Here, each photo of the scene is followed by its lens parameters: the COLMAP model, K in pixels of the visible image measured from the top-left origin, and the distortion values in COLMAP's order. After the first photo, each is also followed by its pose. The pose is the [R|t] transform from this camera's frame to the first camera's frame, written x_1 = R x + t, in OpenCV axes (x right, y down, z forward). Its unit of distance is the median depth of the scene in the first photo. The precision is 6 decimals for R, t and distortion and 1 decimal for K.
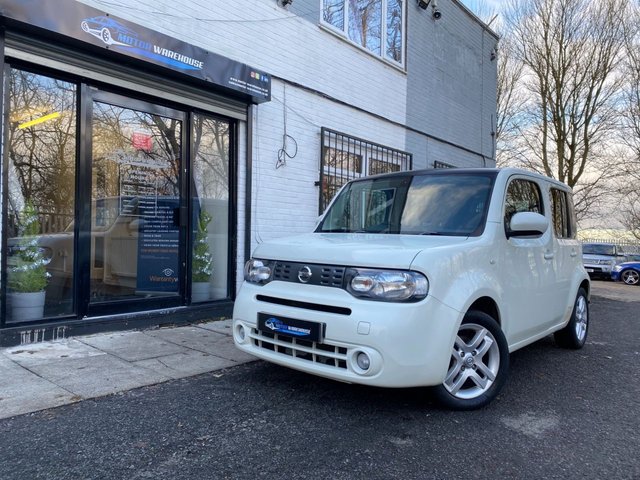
lens RADIAL K [[480.8, 0, 317.7], [0, 480.8, 235.5], [0, 0, 1]] dist [0.033708, -0.020403]
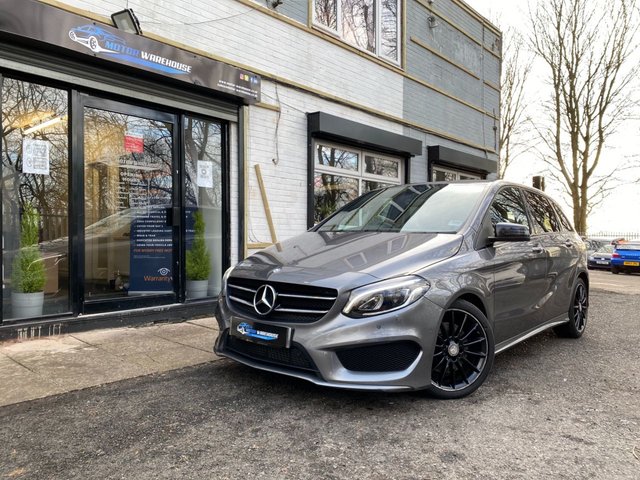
lens RADIAL K [[480.8, 0, 320.3], [0, 480.8, 238.2], [0, 0, 1]] dist [0.033708, -0.020403]
pose [[0.999511, -0.014943, -0.027451, 0.037542], [0.015258, 0.999820, 0.011286, -0.000138], [0.027277, -0.011699, 0.999559, -0.015591]]
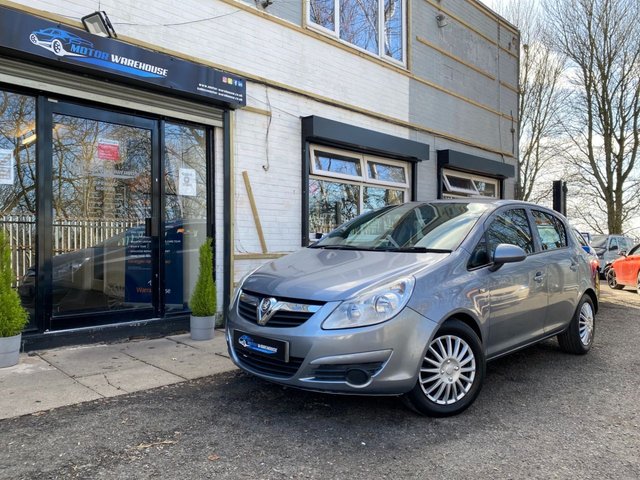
lens RADIAL K [[480.8, 0, 322.0], [0, 480.8, 237.9], [0, 0, 1]] dist [0.033708, -0.020403]
pose [[0.996252, -0.019910, -0.084172, 0.094096], [0.019605, 0.999798, -0.004448, -0.003665], [0.084244, 0.002781, 0.996441, 0.030022]]
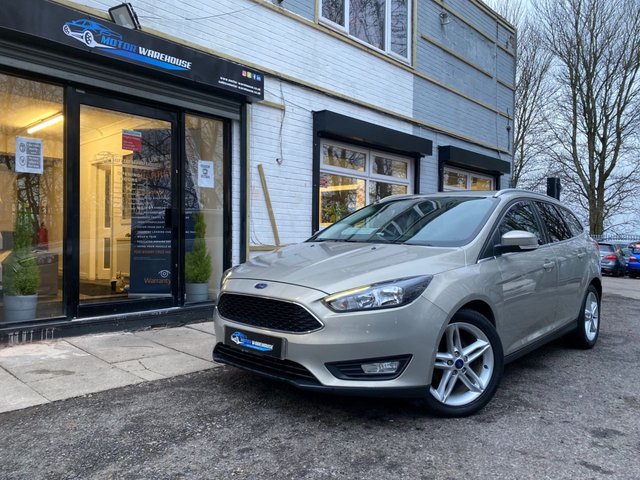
lens RADIAL K [[480.8, 0, 319.1], [0, 480.8, 239.6], [0, 0, 1]] dist [0.033708, -0.020403]
pose [[0.998502, -0.007181, -0.054237, 0.048080], [0.007891, 0.999886, 0.012882, -0.002783], [0.054138, -0.013290, 0.998445, 0.009281]]
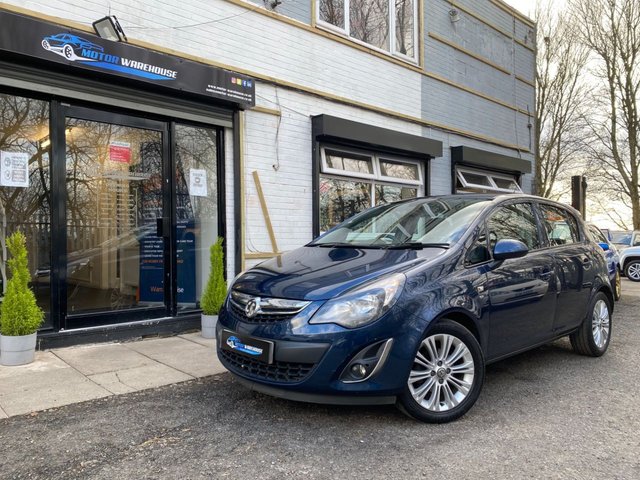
lens RADIAL K [[480.8, 0, 320.4], [0, 480.8, 238.1], [0, 0, 1]] dist [0.033708, -0.020403]
pose [[0.991724, -0.027576, -0.125394, 0.106451], [0.027563, 0.999618, -0.001836, -0.003814], [0.125397, -0.001636, 0.992105, 0.030879]]
